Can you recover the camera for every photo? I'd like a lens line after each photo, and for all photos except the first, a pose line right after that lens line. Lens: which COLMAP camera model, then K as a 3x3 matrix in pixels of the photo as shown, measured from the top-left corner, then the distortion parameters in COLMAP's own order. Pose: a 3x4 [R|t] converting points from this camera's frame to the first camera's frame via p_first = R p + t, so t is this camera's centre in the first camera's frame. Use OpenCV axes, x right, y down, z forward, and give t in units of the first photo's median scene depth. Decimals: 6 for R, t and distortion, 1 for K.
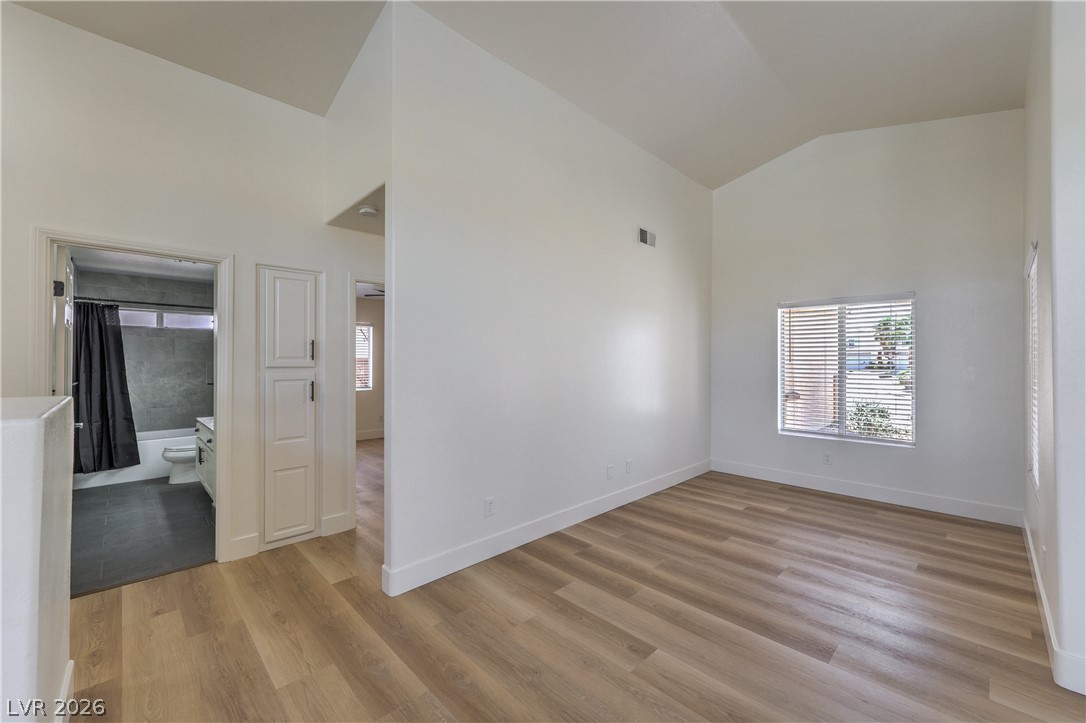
lens RADIAL K [[435.3, 0, 543.5], [0, 435.3, 357.8], [0, 0, 1]] dist [0.007284, 0.000487]
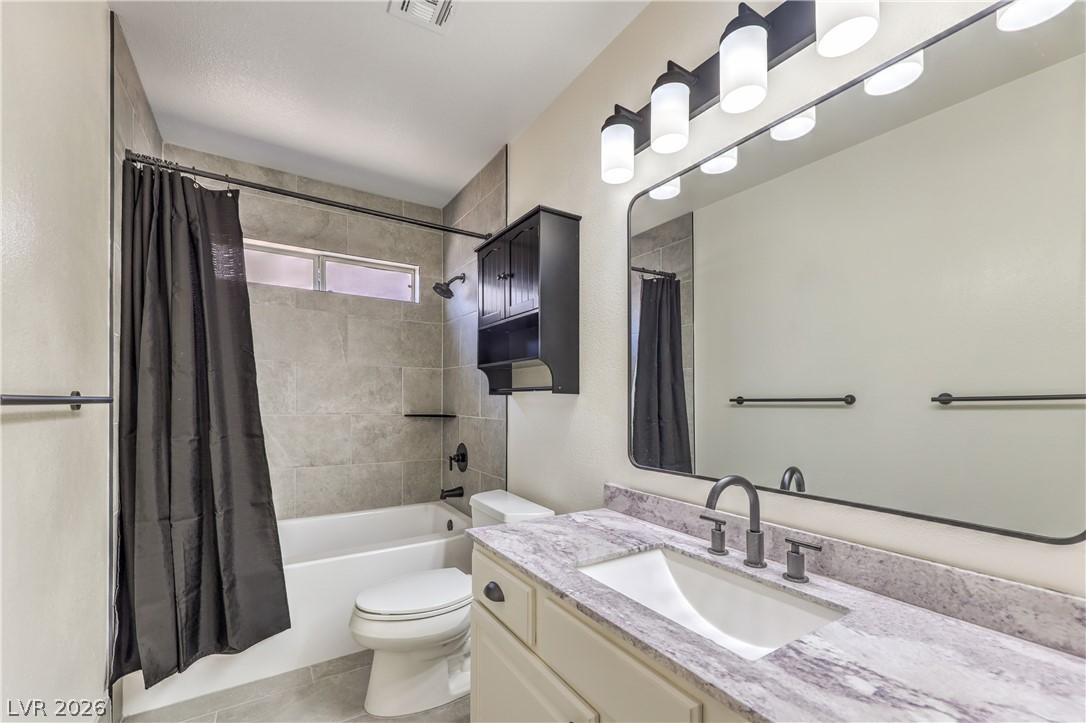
lens RADIAL K [[435.3, 0, 528.8], [0, 435.3, 402.5], [0, 0, 1]] dist [0.007284, 0.000487]
pose [[0.978068, 0.008237, -0.208121, -0.653110], [-0.005779, 0.999906, 0.012418, 0.047534], [0.208204, -0.010943, 0.978024, 0.689171]]
